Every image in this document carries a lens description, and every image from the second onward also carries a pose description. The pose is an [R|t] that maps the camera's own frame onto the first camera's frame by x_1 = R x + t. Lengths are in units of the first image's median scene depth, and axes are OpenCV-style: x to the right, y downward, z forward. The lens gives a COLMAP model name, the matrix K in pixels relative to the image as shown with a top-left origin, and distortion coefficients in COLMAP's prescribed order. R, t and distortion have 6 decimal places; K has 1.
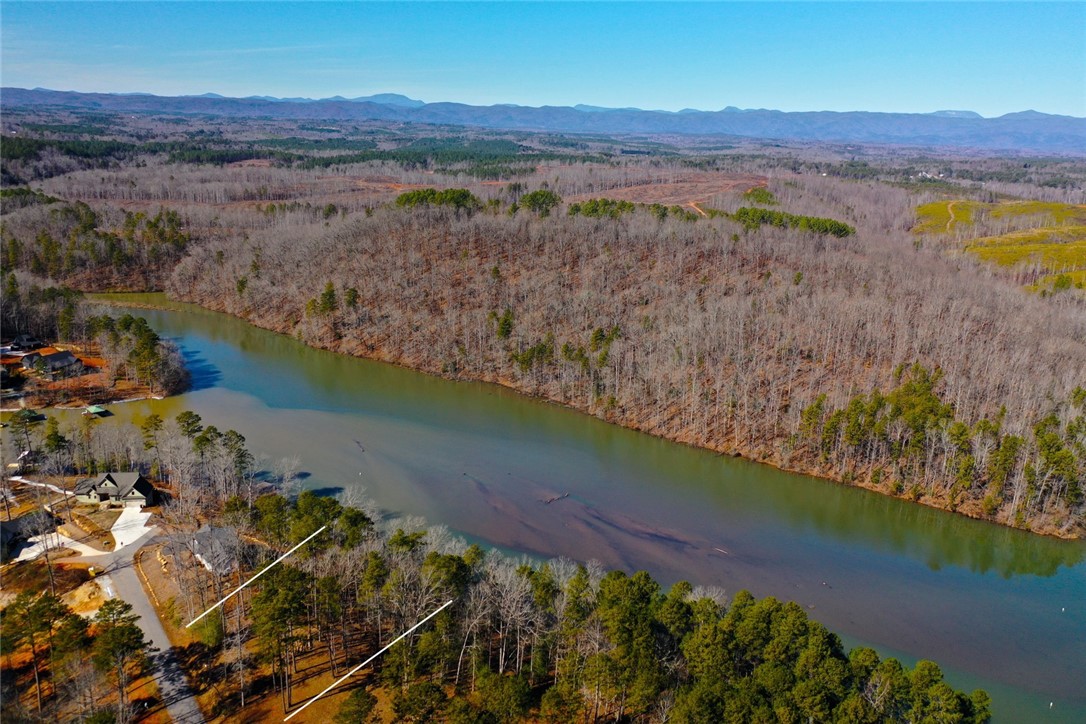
lens RADIAL K [[863.4, 0, 542.8], [0, 863.4, 356.8], [0, 0, 1]] dist [0.014269, 0.007379]
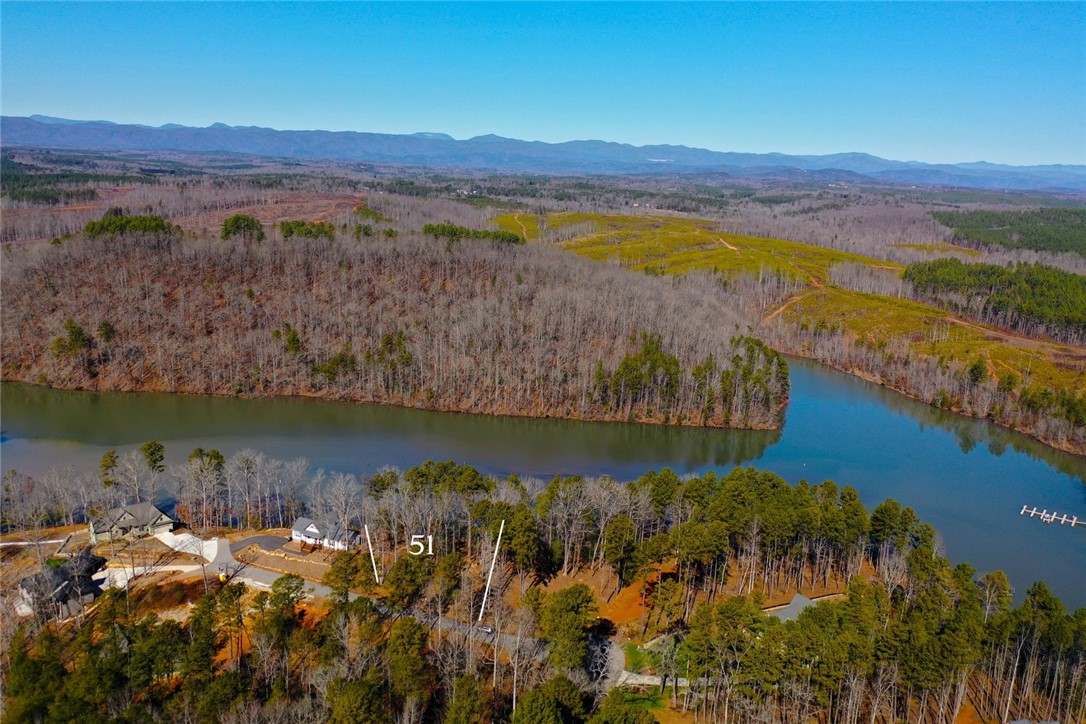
lens RADIAL K [[863.4, 0, 542.3], [0, 863.4, 367.0], [0, 0, 1]] dist [0.014269, 0.007379]
pose [[0.847184, -0.121846, 0.517139, -0.385771], [0.126021, 0.991655, 0.027200, 0.005084], [-0.516137, 0.042127, 0.855469, -0.077187]]
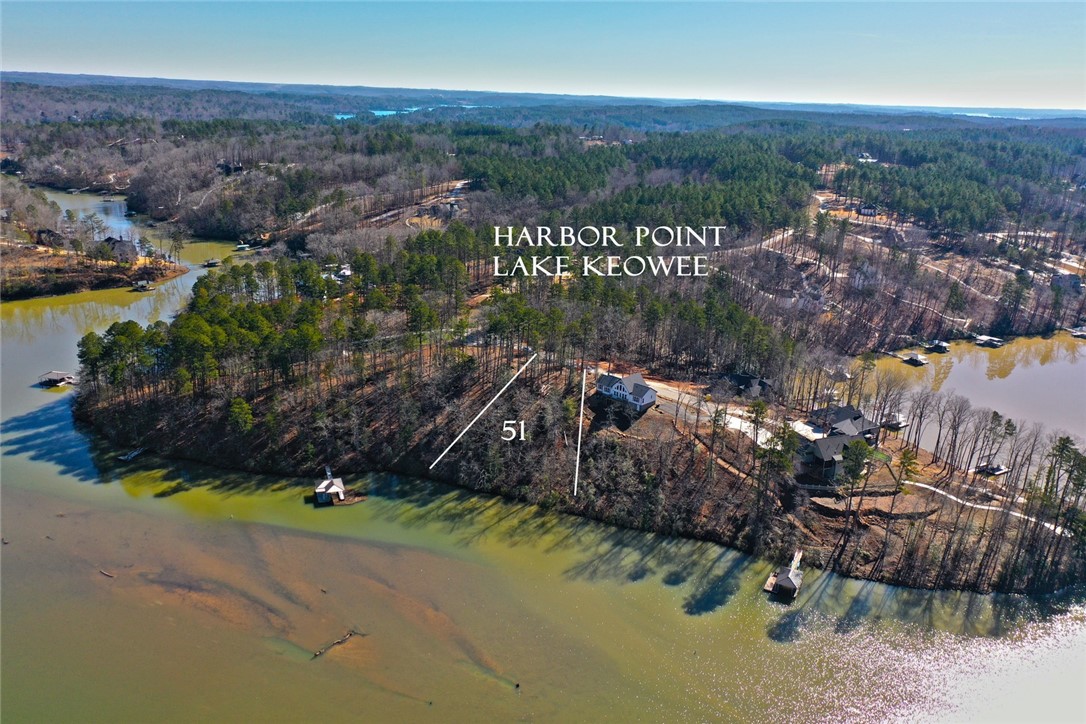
lens RADIAL K [[863.4, 0, 541.9], [0, 863.4, 365.2], [0, 0, 1]] dist [0.014269, 0.007379]
pose [[-0.975824, -0.013038, -0.218168, 0.008038], [-0.127994, 0.843225, 0.522100, -0.243295], [0.177158, 0.537402, -0.824508, 1.094413]]
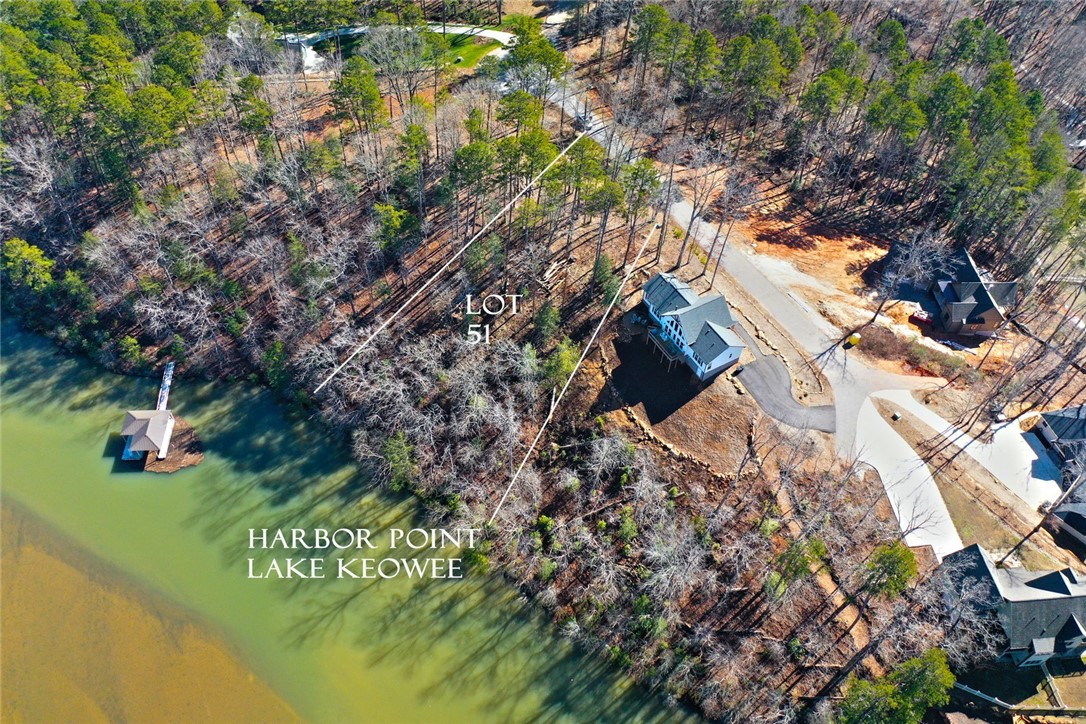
lens RADIAL K [[863.4, 0, 541.3], [0, 863.4, 361.8], [0, 0, 1]] dist [0.014269, 0.007379]
pose [[-0.993560, -0.110668, -0.024305, -0.137428], [-0.068985, 0.420663, 0.904591, -0.195200], [-0.089885, 0.900442, -0.425588, 0.727001]]
